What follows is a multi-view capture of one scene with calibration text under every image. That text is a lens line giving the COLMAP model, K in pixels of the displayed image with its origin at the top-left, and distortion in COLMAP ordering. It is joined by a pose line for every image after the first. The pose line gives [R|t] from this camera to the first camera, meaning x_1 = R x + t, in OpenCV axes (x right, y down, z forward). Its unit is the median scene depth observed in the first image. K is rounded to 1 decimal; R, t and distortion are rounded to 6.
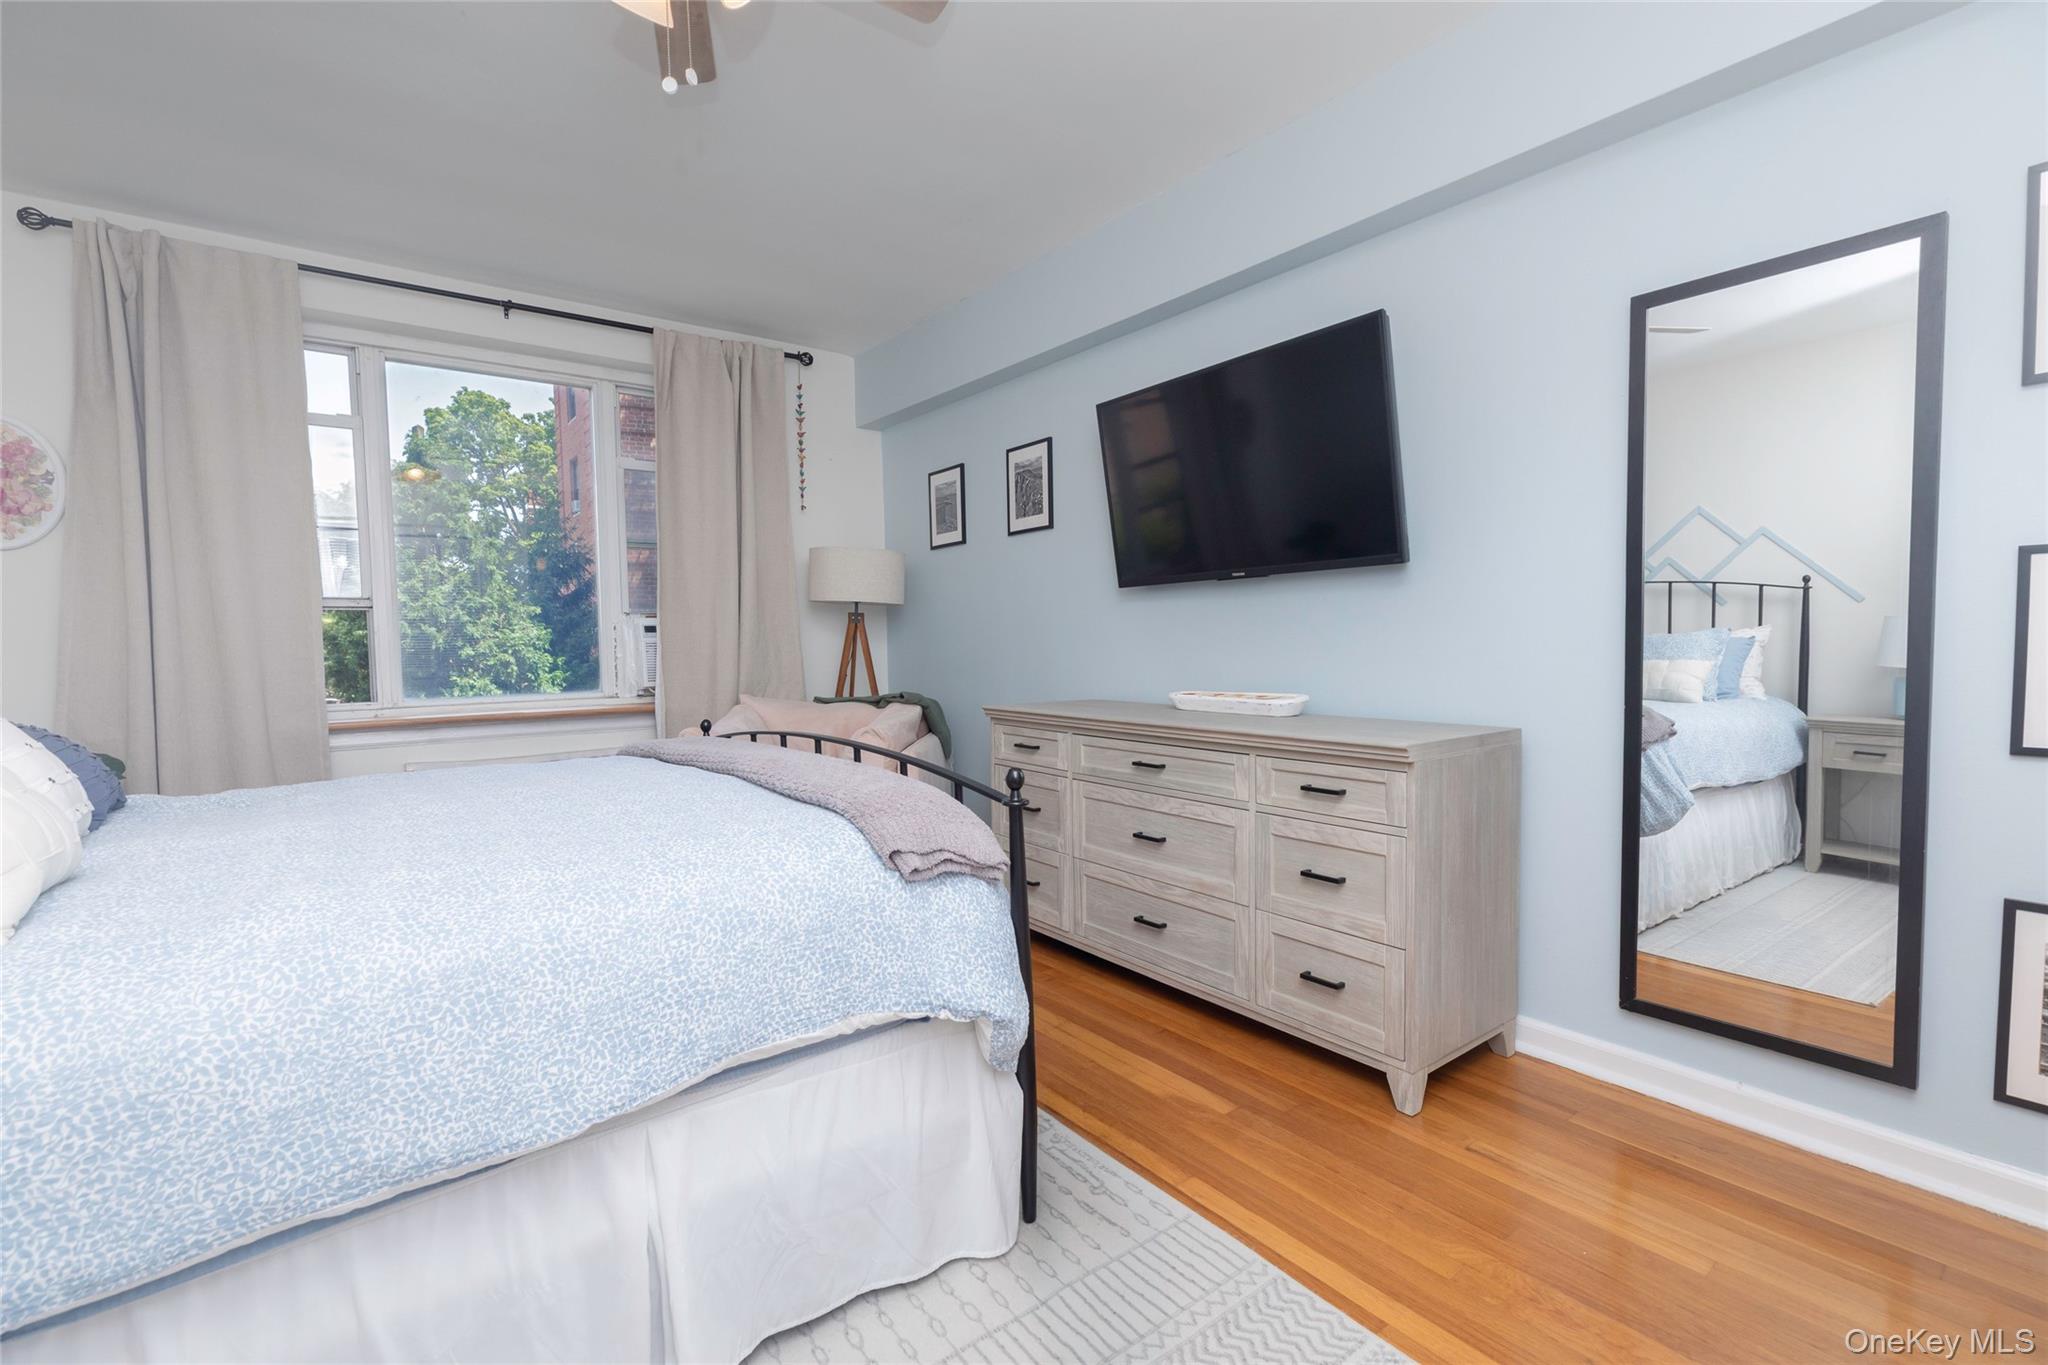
lens RADIAL K [[915.9, 0, 1021.4], [0, 915.9, 704.1], [0, 0, 1]] dist [0.003737, 0.000389]
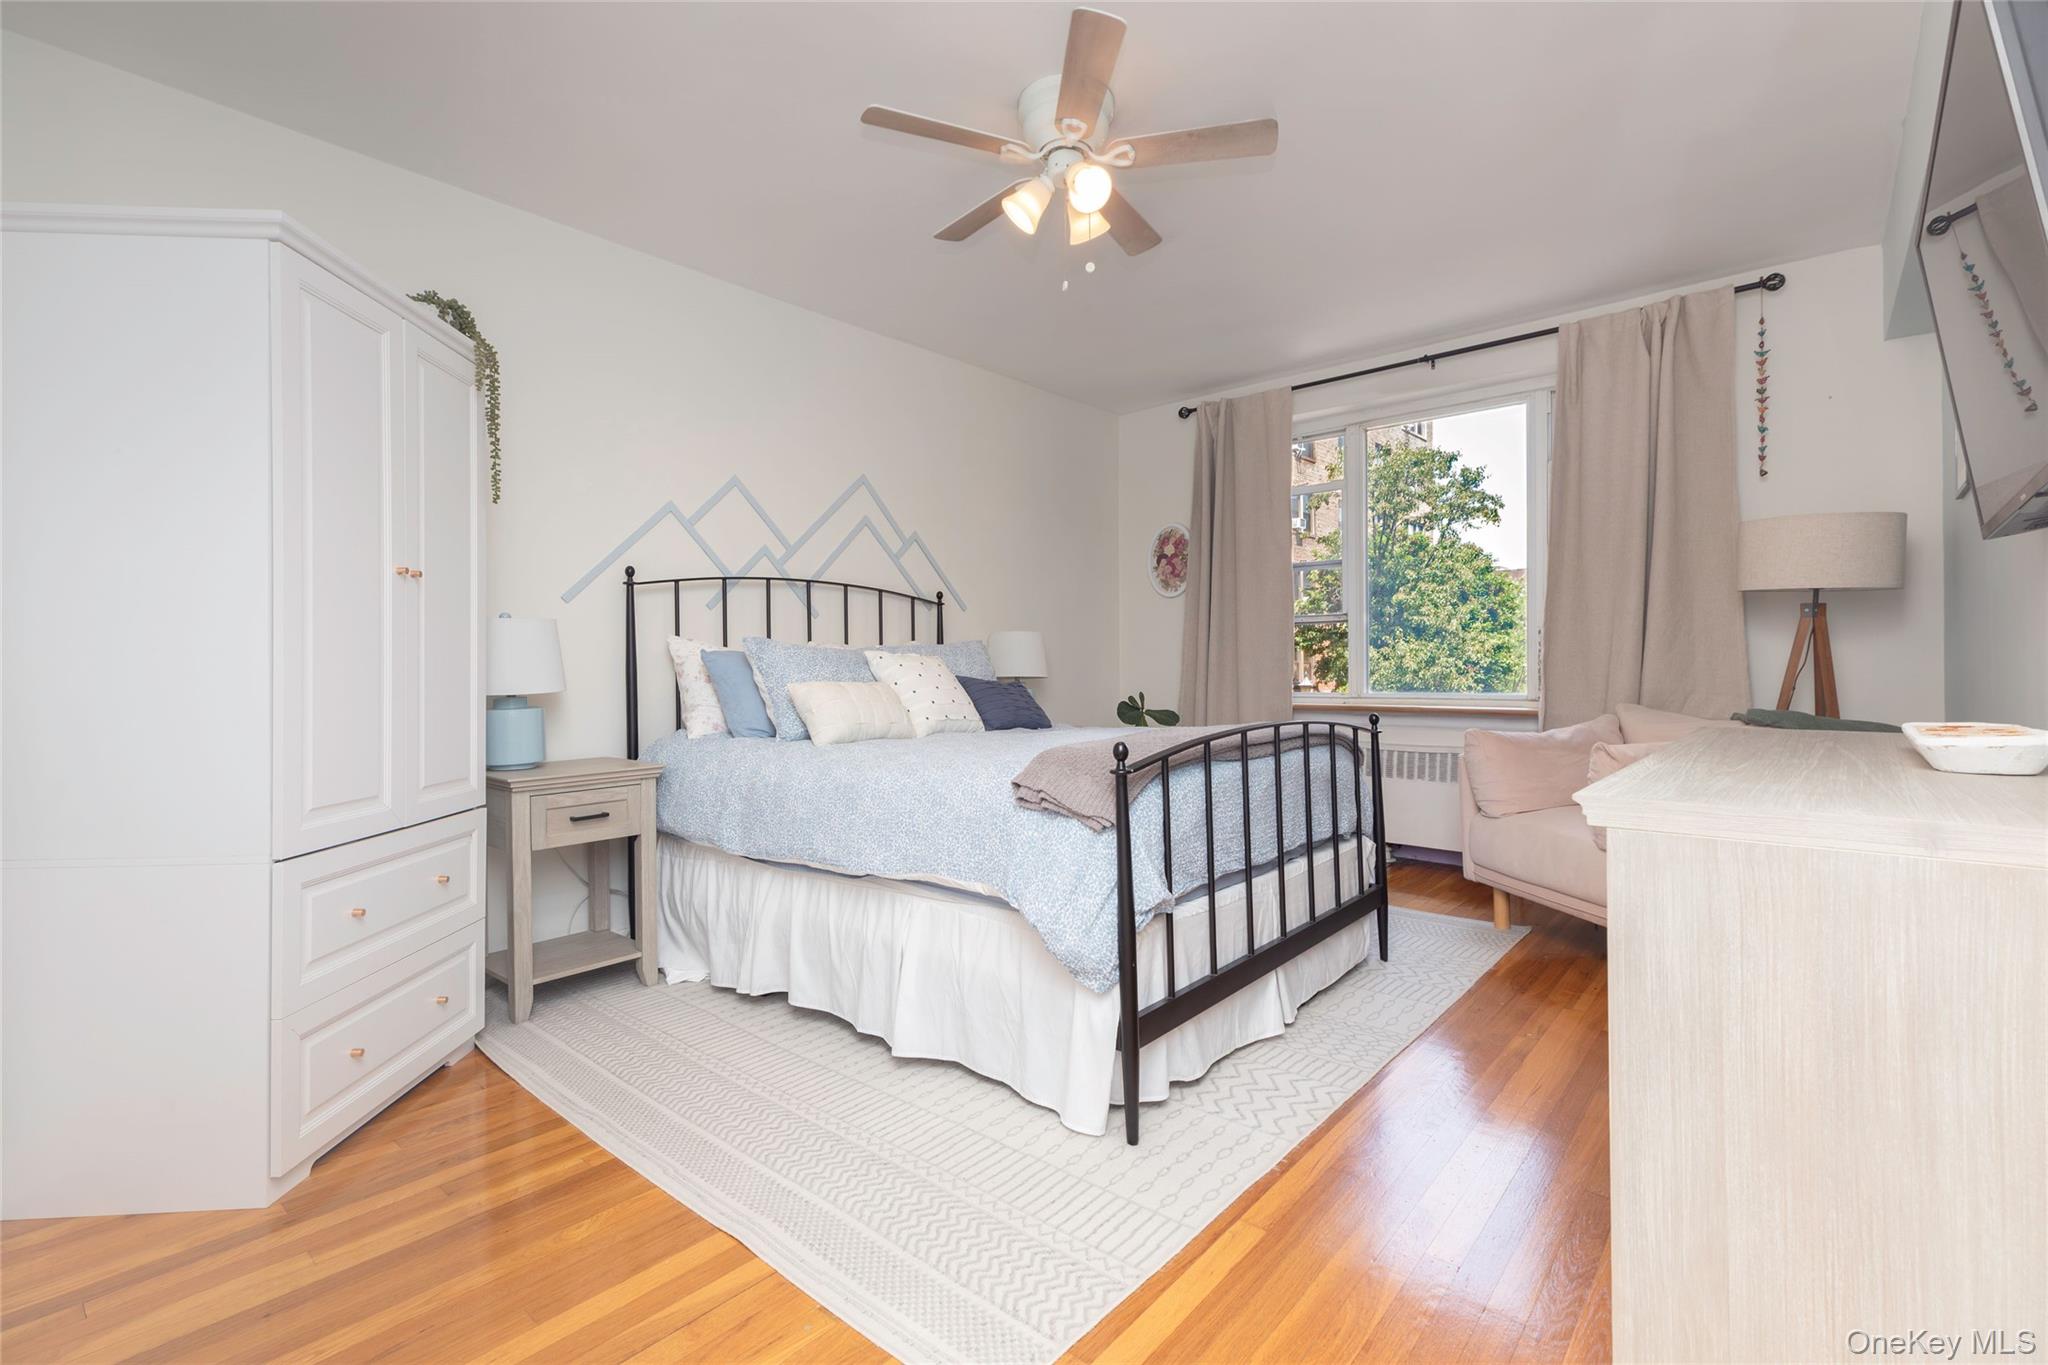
lens RADIAL K [[917.0, 0, 1017.1], [0, 917.0, 686.6], [0, 0, 1]] dist [0.012925, 0.000186]
pose [[0.205849, 0.033819, -0.977999, 0.465120], [-0.065613, 0.997631, 0.020688, -0.007571], [0.976382, 0.059911, 0.207581, 0.254398]]
